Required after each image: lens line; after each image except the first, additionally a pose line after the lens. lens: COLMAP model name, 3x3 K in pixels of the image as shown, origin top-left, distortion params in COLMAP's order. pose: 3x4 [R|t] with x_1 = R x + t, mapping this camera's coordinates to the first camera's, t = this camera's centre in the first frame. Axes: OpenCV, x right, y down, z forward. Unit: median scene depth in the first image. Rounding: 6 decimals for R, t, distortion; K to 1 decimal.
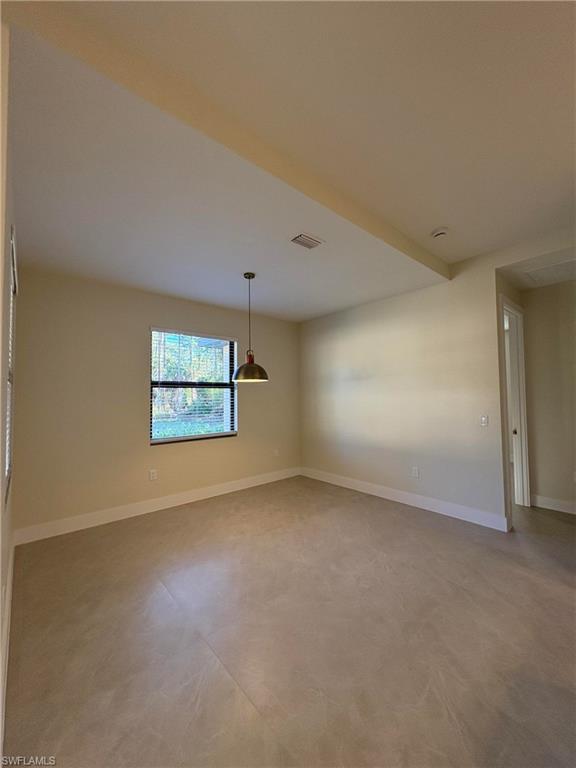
lens RADIAL K [[305.7, 0, 288.0], [0, 305.7, 384.0], [0, 0, 1]] dist [0.001174, 0.000097]
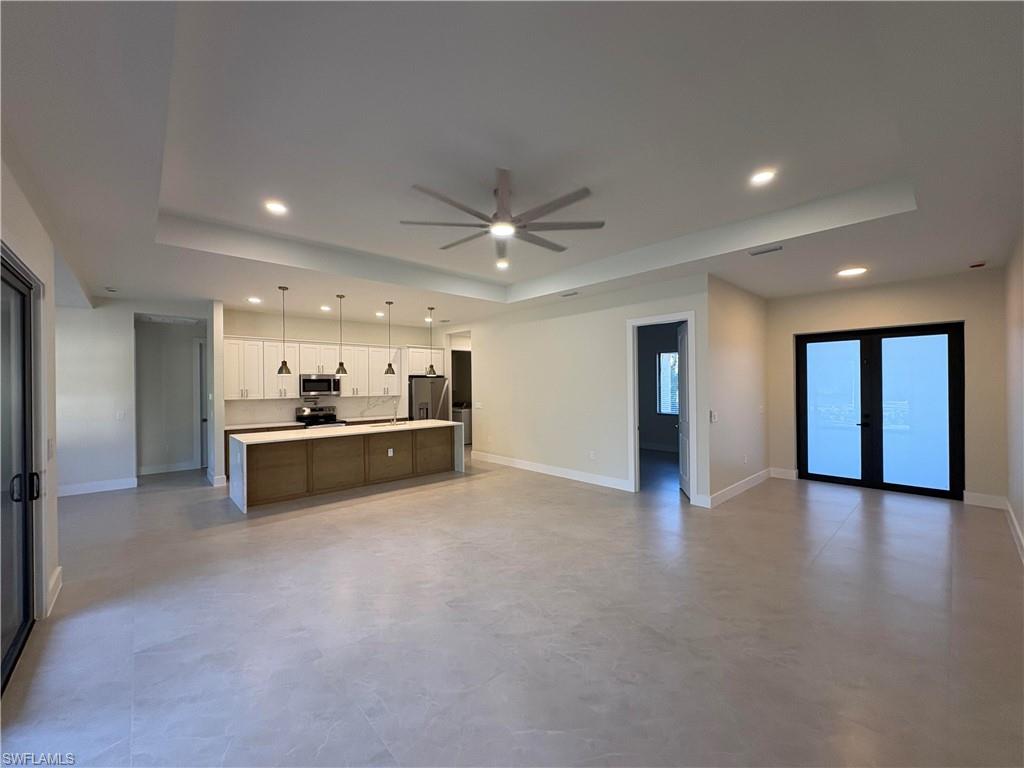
lens RADIAL K [[407.5, 0, 513.0], [0, 407.5, 384.1], [0, 0, 1]] dist [0.001174, 0.000097]
pose [[-0.022404, 0.009571, 0.999703, -1.269383], [-0.028092, 0.999553, -0.010199, -0.055715], [-0.999354, -0.028312, -0.022125, -0.756693]]
